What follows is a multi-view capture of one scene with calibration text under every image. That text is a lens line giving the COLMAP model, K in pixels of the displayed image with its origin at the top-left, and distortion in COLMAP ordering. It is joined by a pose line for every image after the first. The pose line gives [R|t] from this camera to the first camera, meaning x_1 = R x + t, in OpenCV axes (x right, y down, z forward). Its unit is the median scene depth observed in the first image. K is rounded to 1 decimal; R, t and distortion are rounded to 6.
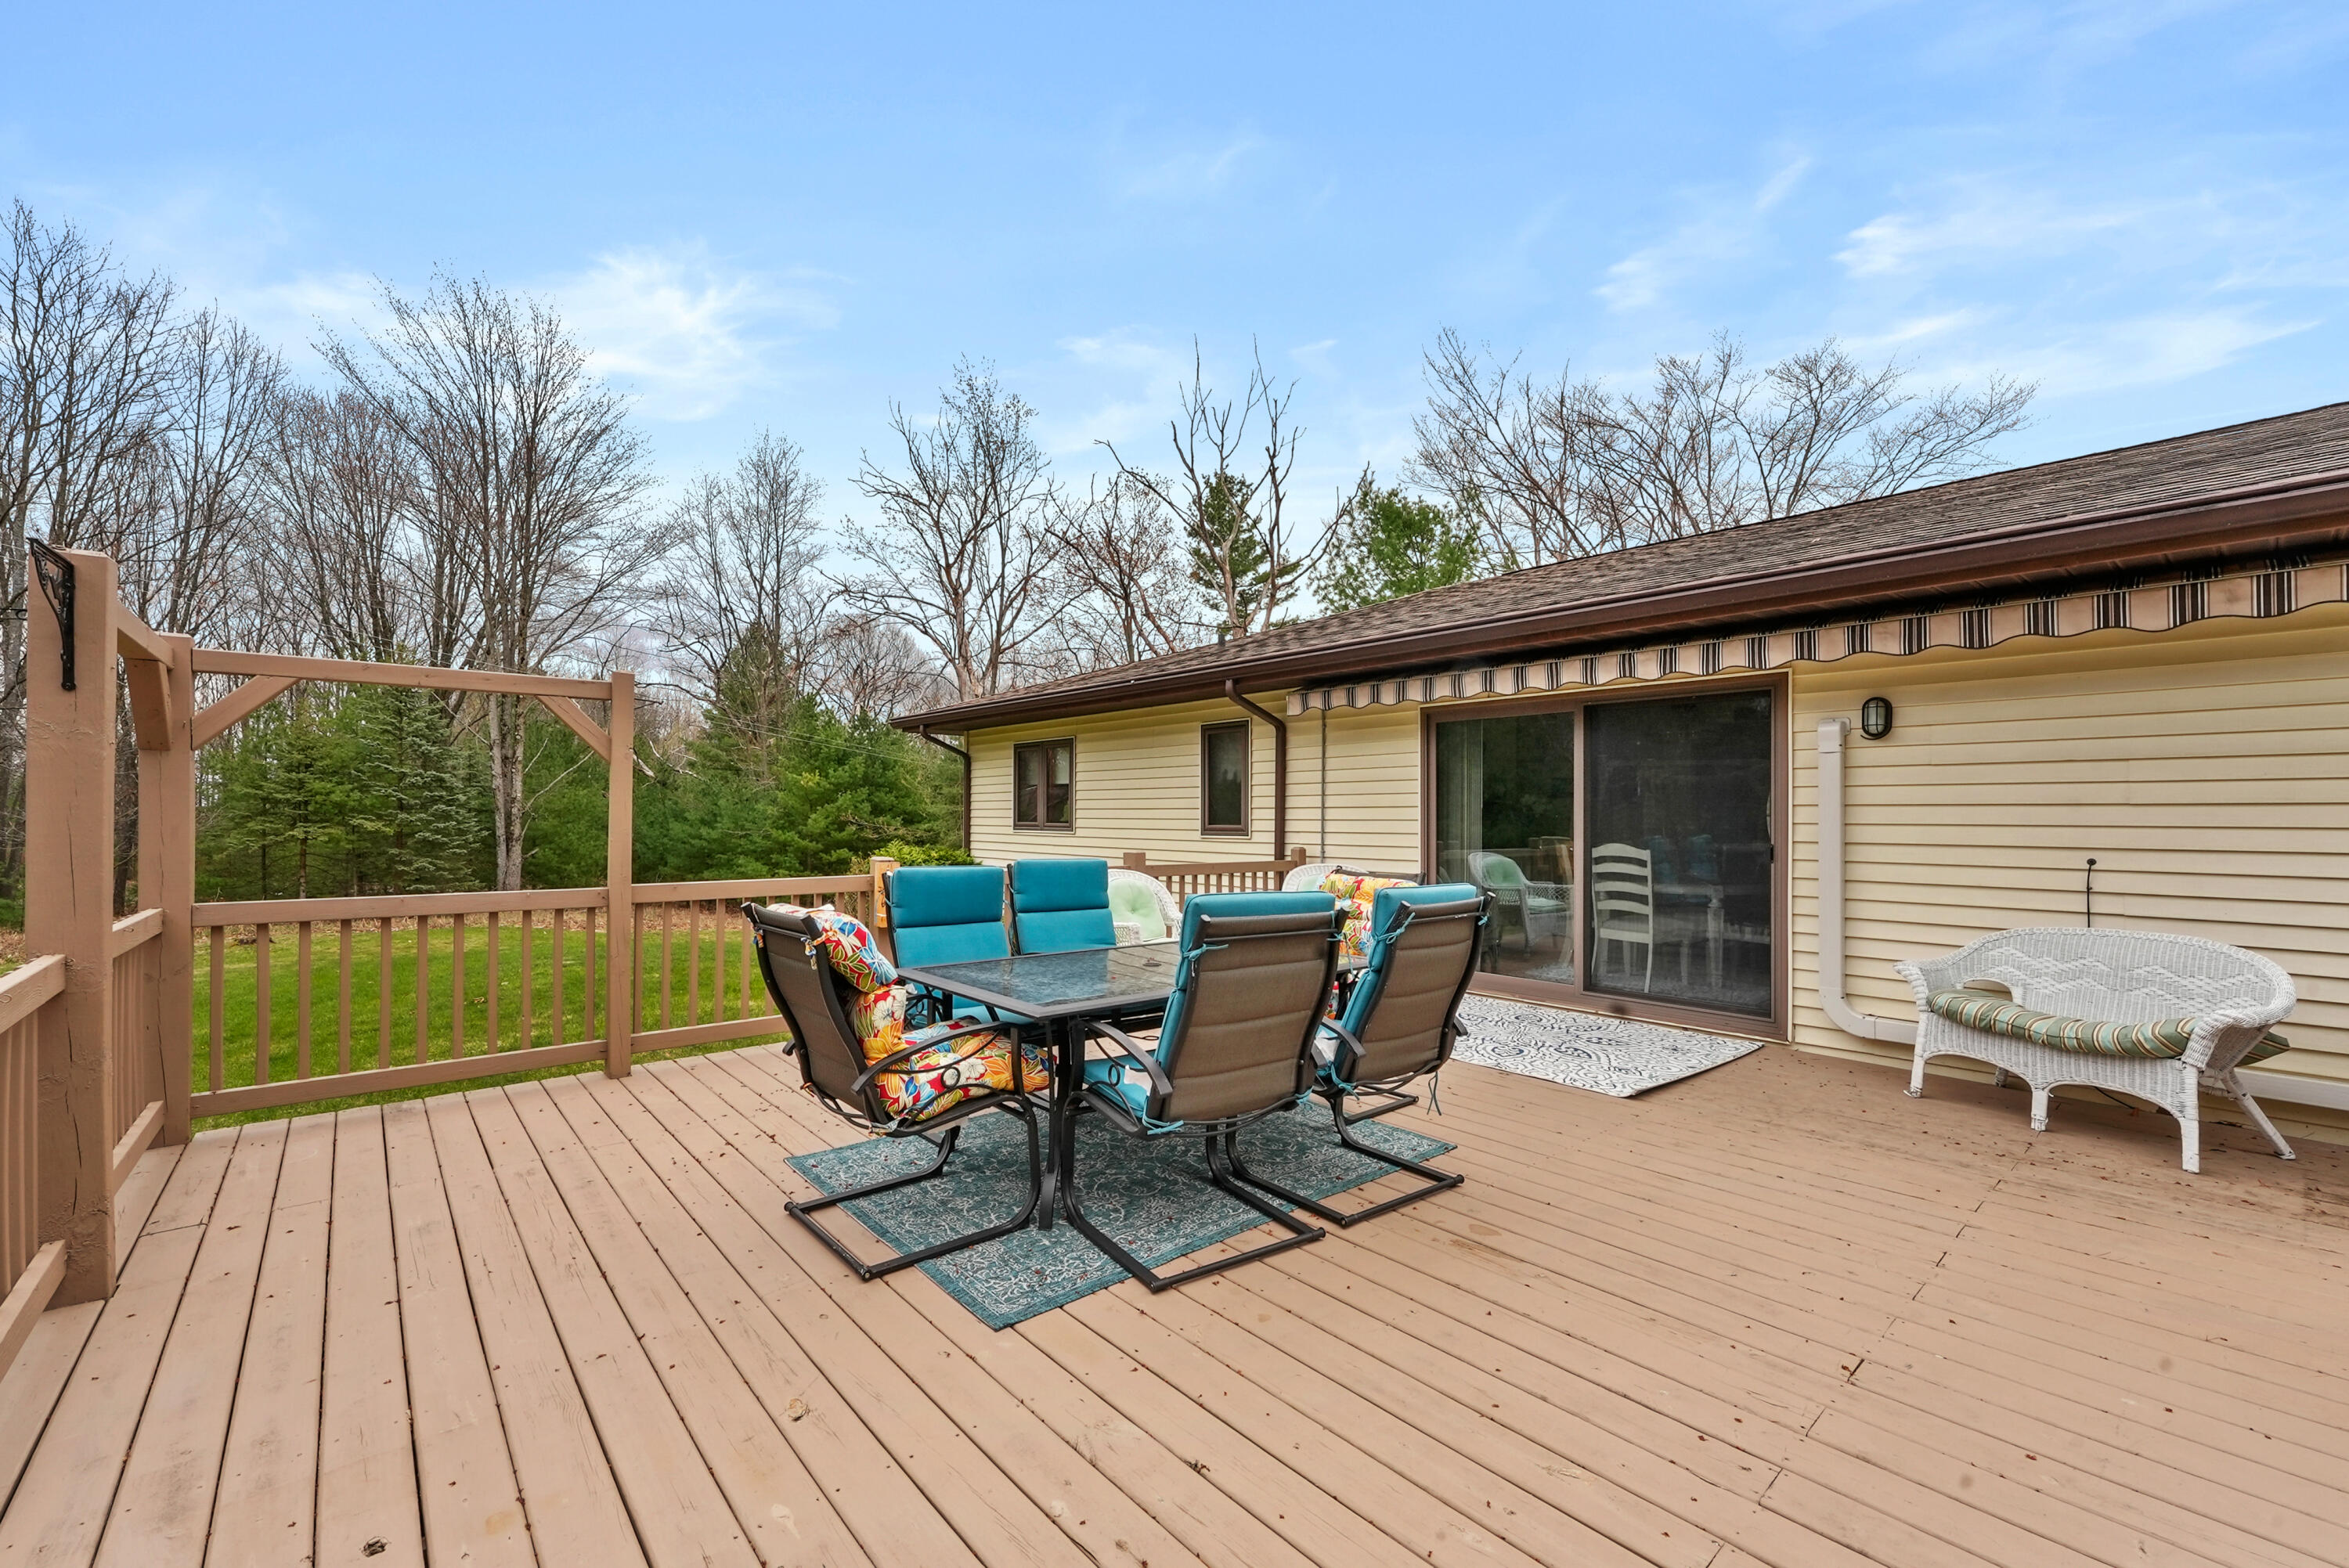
lens RADIAL K [[945.3, 0, 1197.0], [0, 945.3, 828.0], [0, 0, 1]] dist [-0.002033, -0.000093]
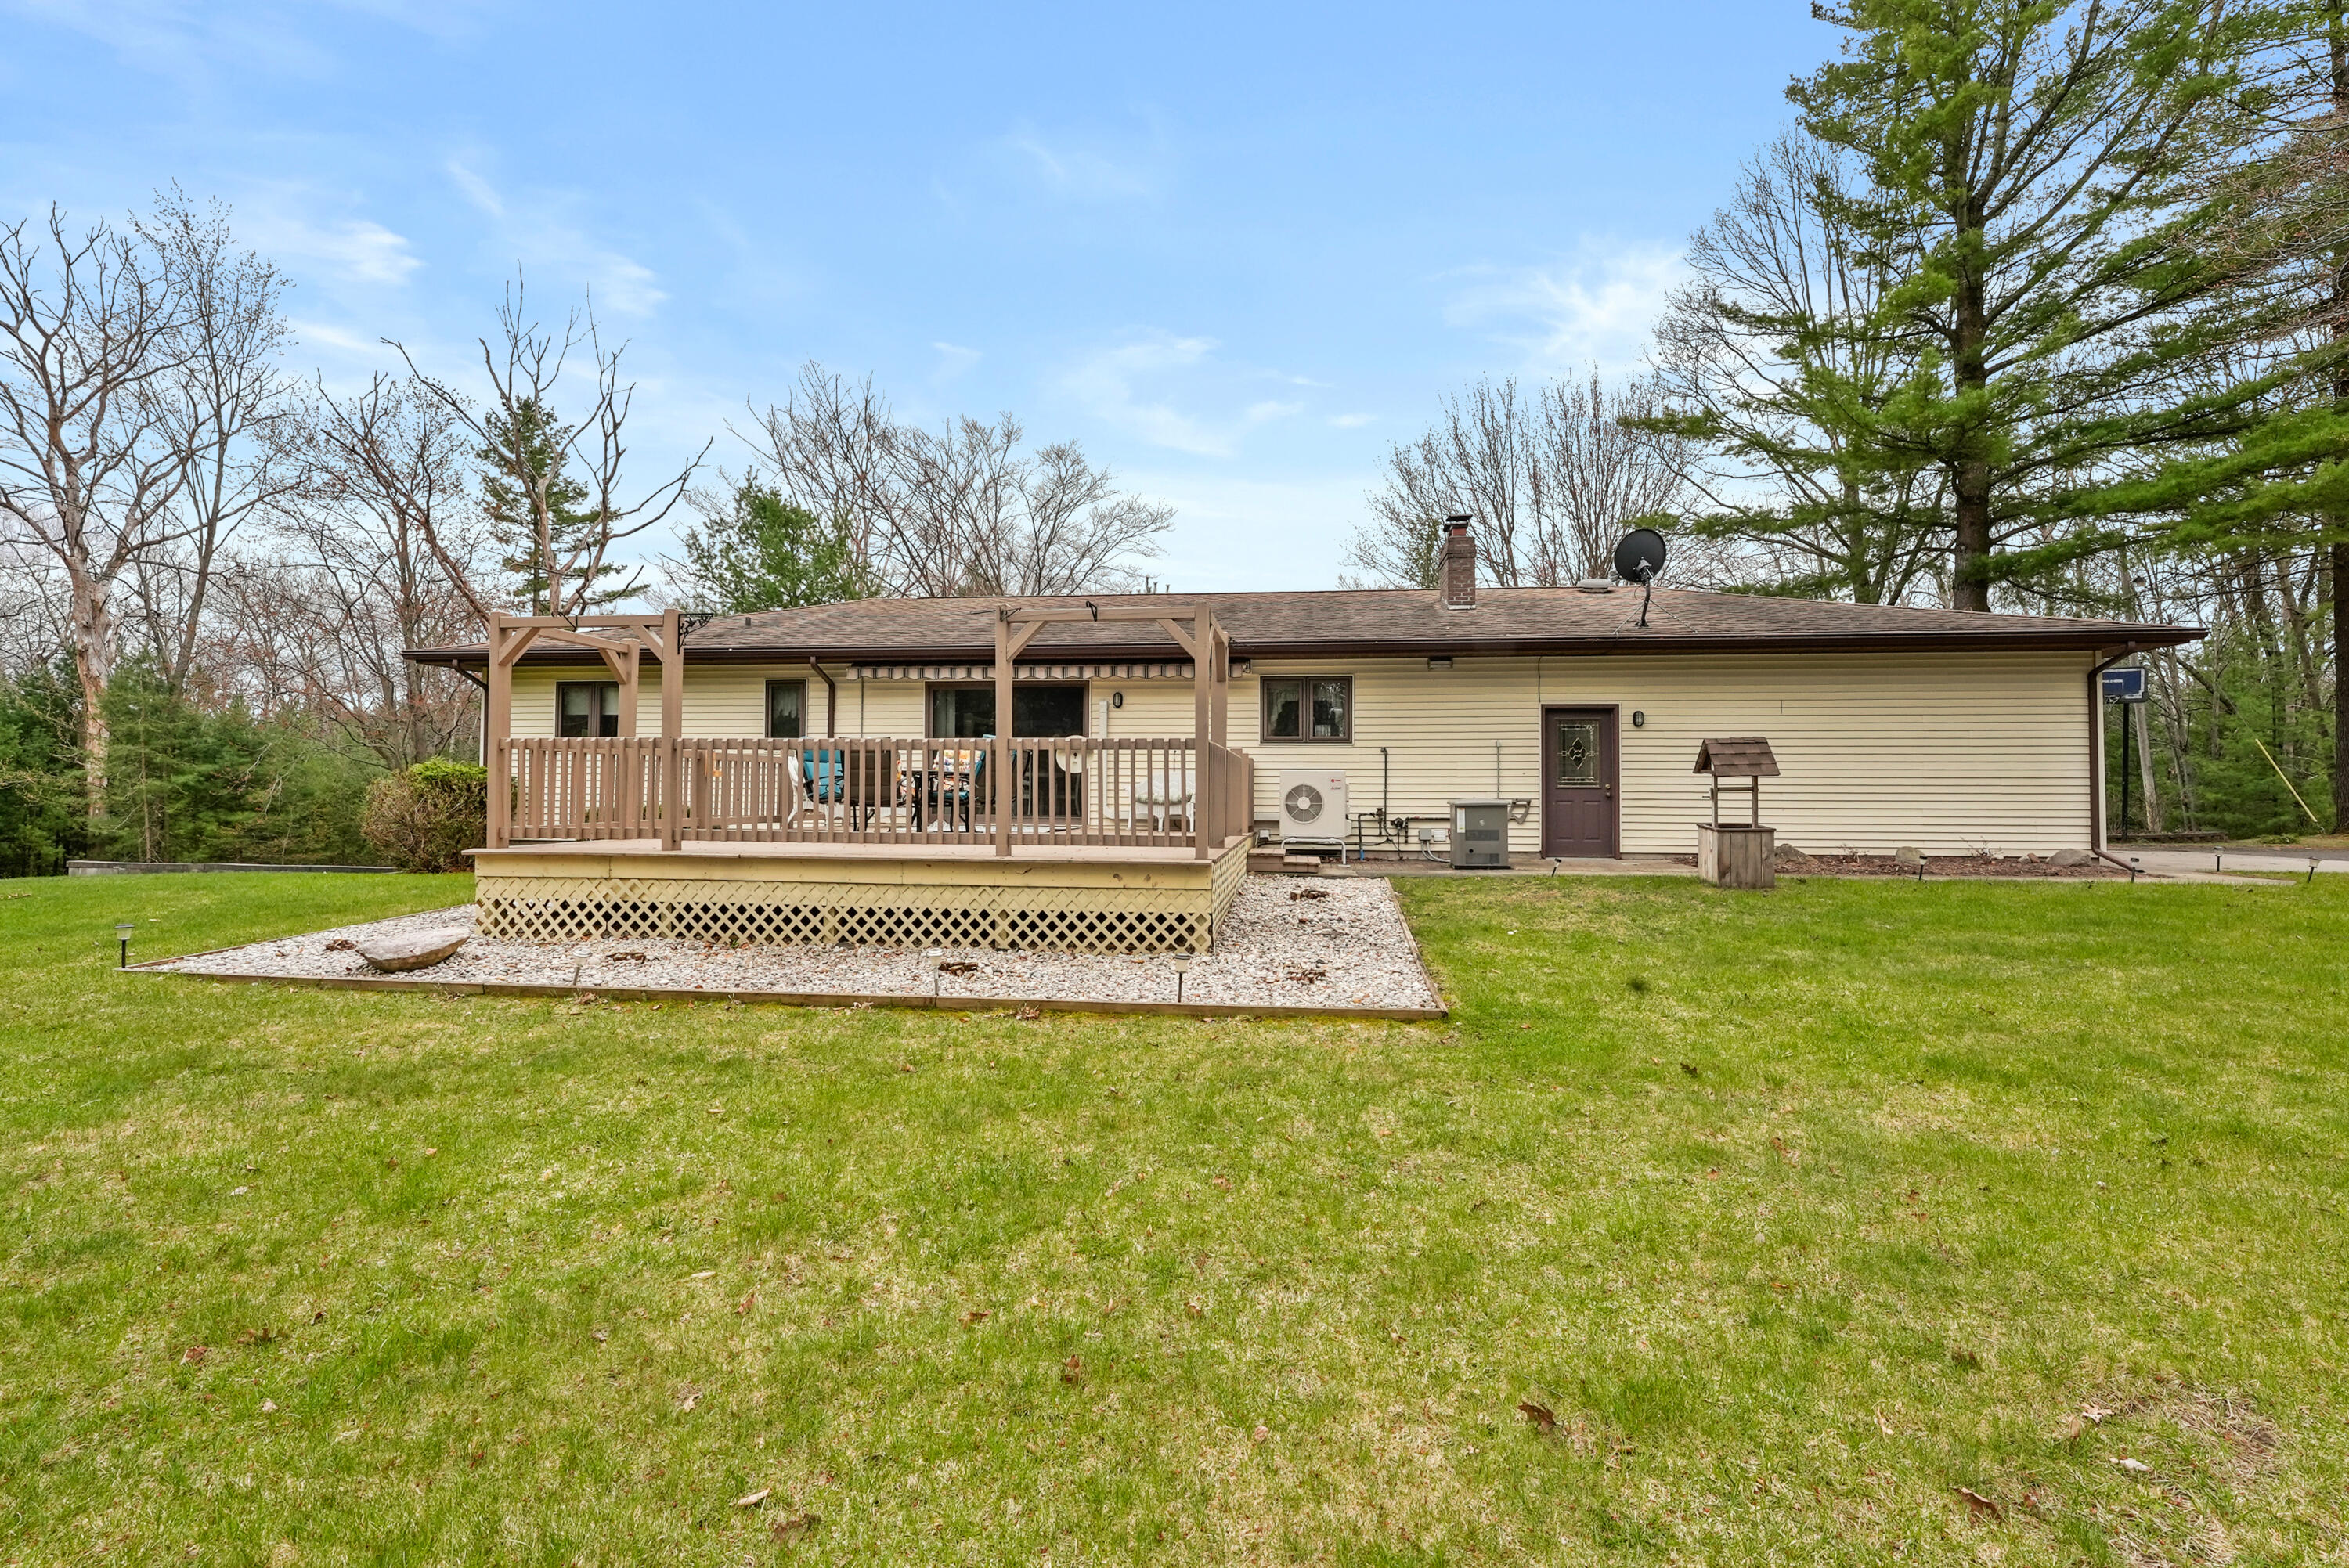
lens RADIAL K [[994.8, 0, 1187.1], [0, 994.8, 784.5], [0, 0, 1]] dist [-0.001617, -0.000275]
pose [[0.750642, 0.005093, 0.660689, -0.161400], [0.005693, 0.999883, -0.014175, 0.026597], [-0.660684, 0.014401, 0.750526, -0.201508]]
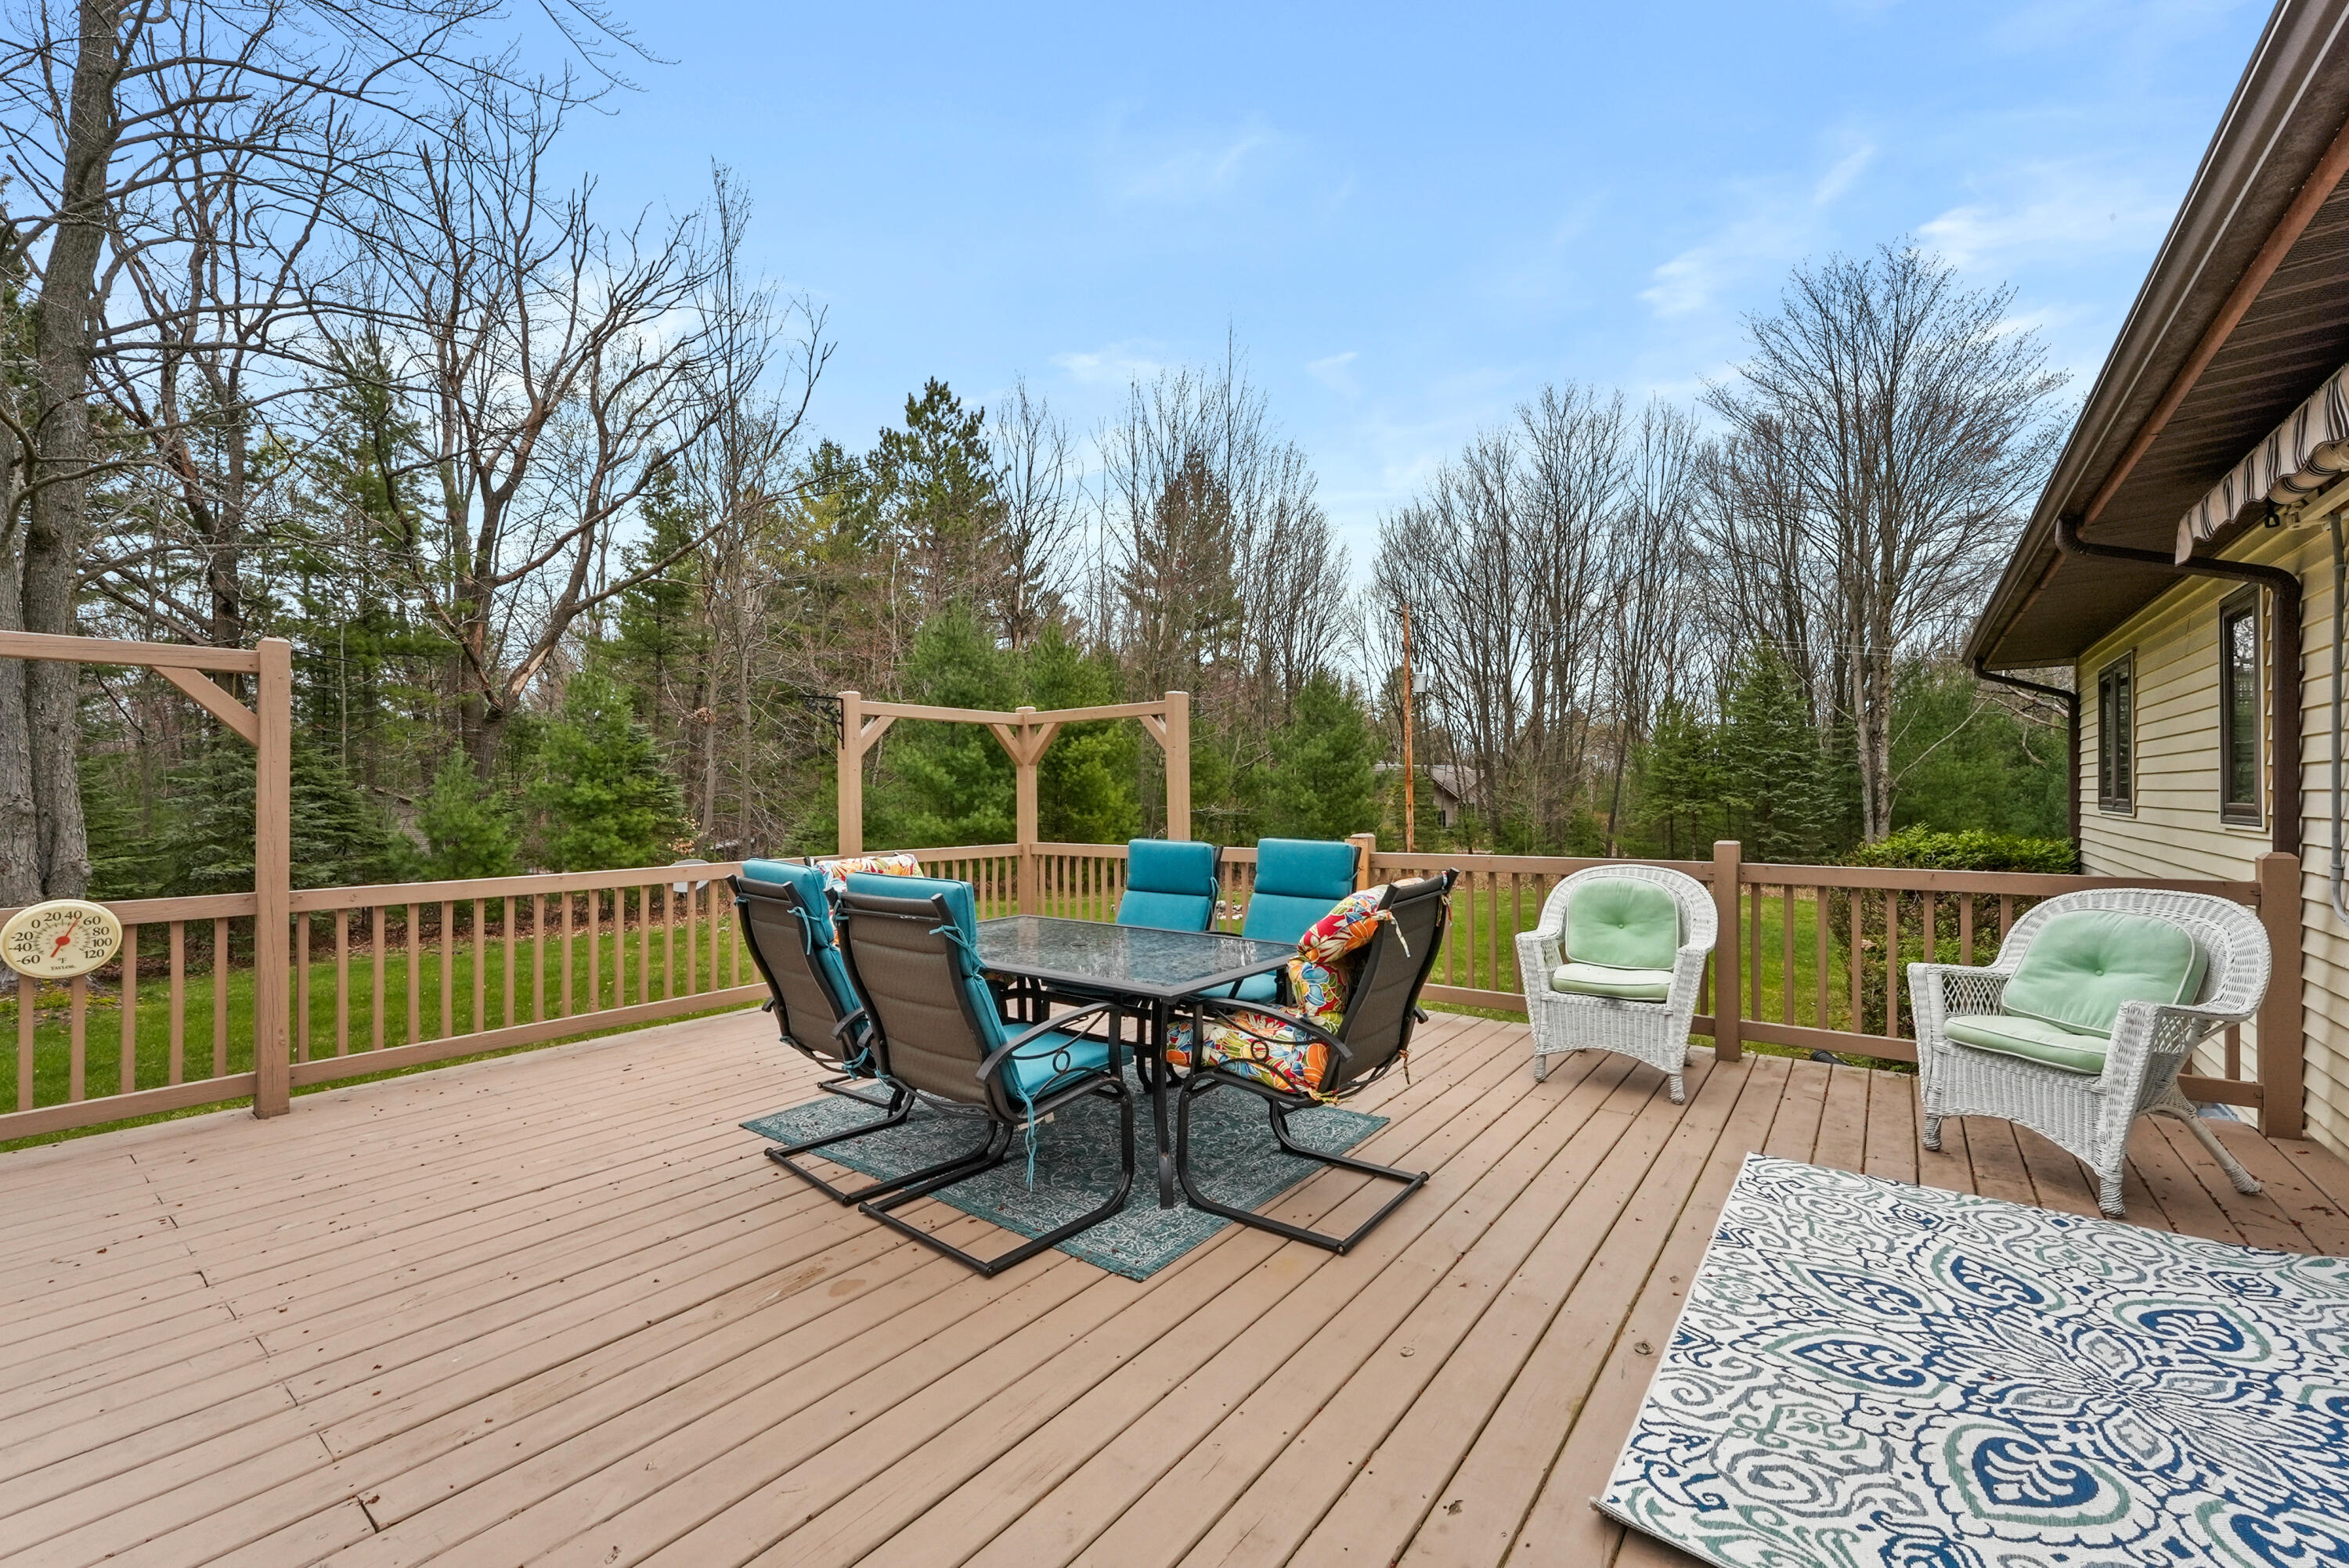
lens RADIAL K [[945.3, 0, 1176.7], [0, 945.3, 786.6], [0, 0, 1]] dist [-0.002033, -0.000093]
pose [[0.195400, -0.018119, -0.980556, 0.112563], [0.001362, 0.999833, -0.018204, -0.000898], [0.980723, 0.002222, 0.195393, 0.105087]]
